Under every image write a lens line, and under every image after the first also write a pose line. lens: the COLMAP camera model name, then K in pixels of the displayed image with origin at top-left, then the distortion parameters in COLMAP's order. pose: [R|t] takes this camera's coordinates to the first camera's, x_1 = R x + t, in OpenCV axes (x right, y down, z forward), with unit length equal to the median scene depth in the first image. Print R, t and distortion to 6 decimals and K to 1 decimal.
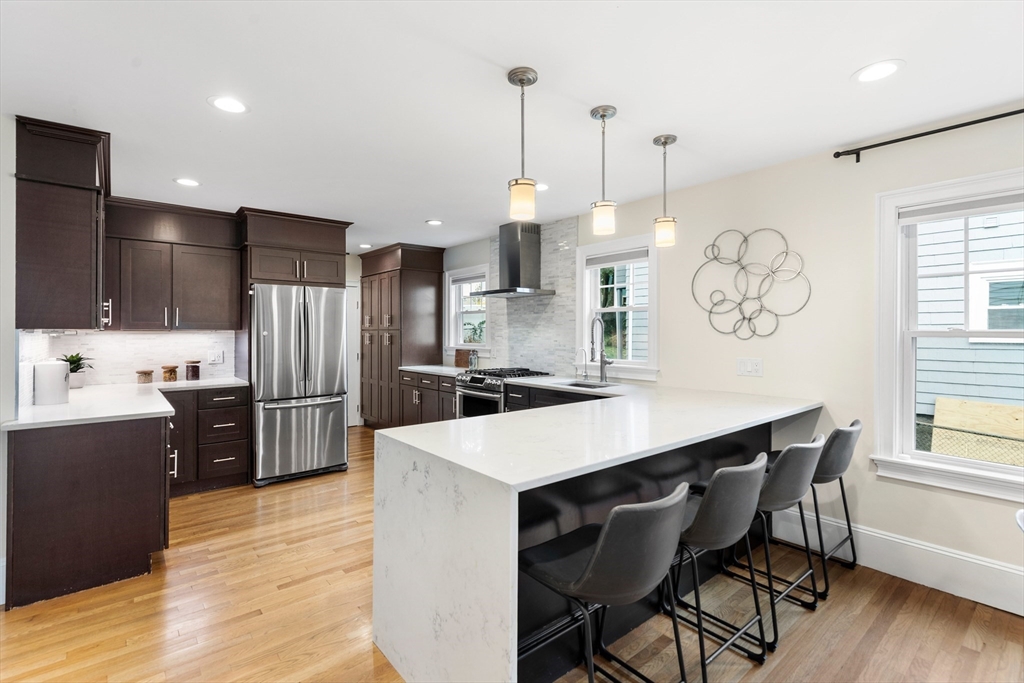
lens RADIAL K [[463.7, 0, 493.7], [0, 463.7, 339.4], [0, 0, 1]] dist [0.002449, 0.000023]
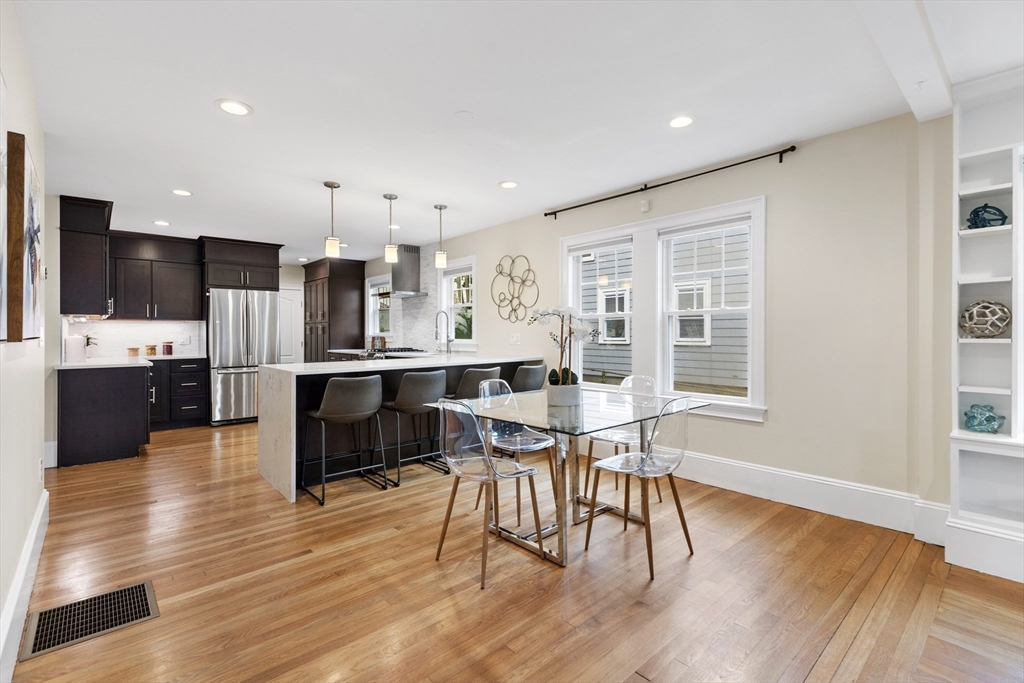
lens RADIAL K [[463.7, 0, 507.6], [0, 463.7, 342.8], [0, 0, 1]] dist [0.002449, 0.000023]
pose [[0.999117, -0.005406, 0.041657, 0.363989], [0.005349, 0.999985, 0.001476, 0.055434], [-0.041665, -0.001252, 0.999131, -0.508293]]
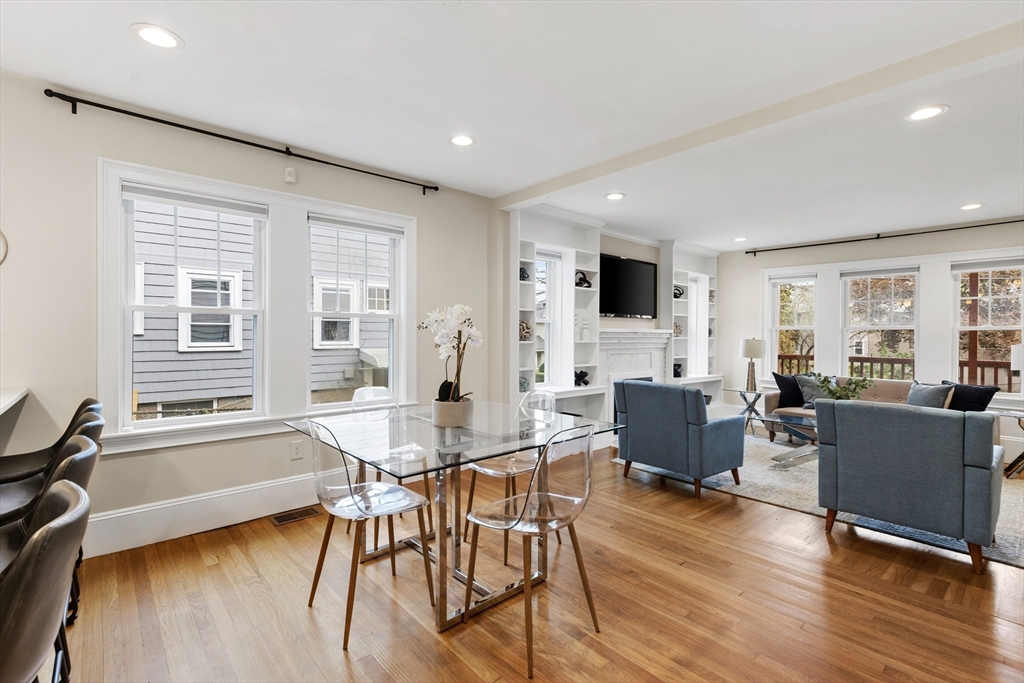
lens RADIAL K [[463.7, 0, 515.8], [0, 463.7, 341.8], [0, 0, 1]] dist [0.002449, 0.000023]
pose [[-0.036686, -0.014728, 0.999218, -0.104963], [0.013864, 0.999788, 0.015246, 0.040262], [-0.999231, 0.014413, -0.036474, 0.128253]]
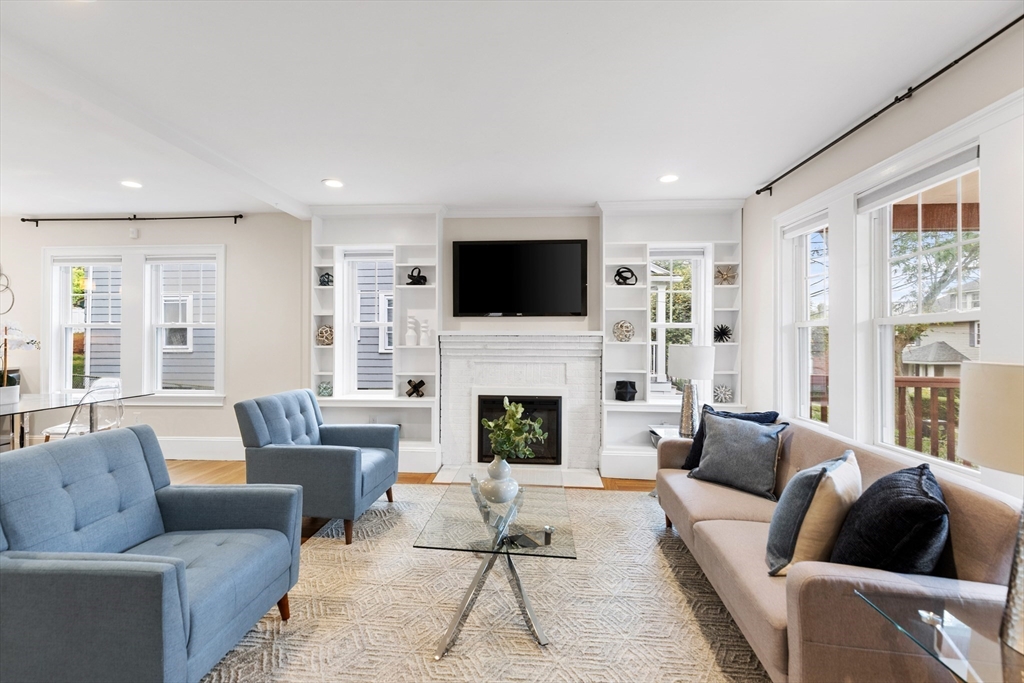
lens RADIAL K [[463.7, 0, 512.4], [0, 463.7, 336.1], [0, 0, 1]] dist [0.002449, 0.000023]
pose [[0.678531, 0.003706, 0.734562, 0.491910], [0.015497, 0.999692, -0.019359, 0.060512], [-0.734408, 0.024520, 0.678265, -1.014225]]
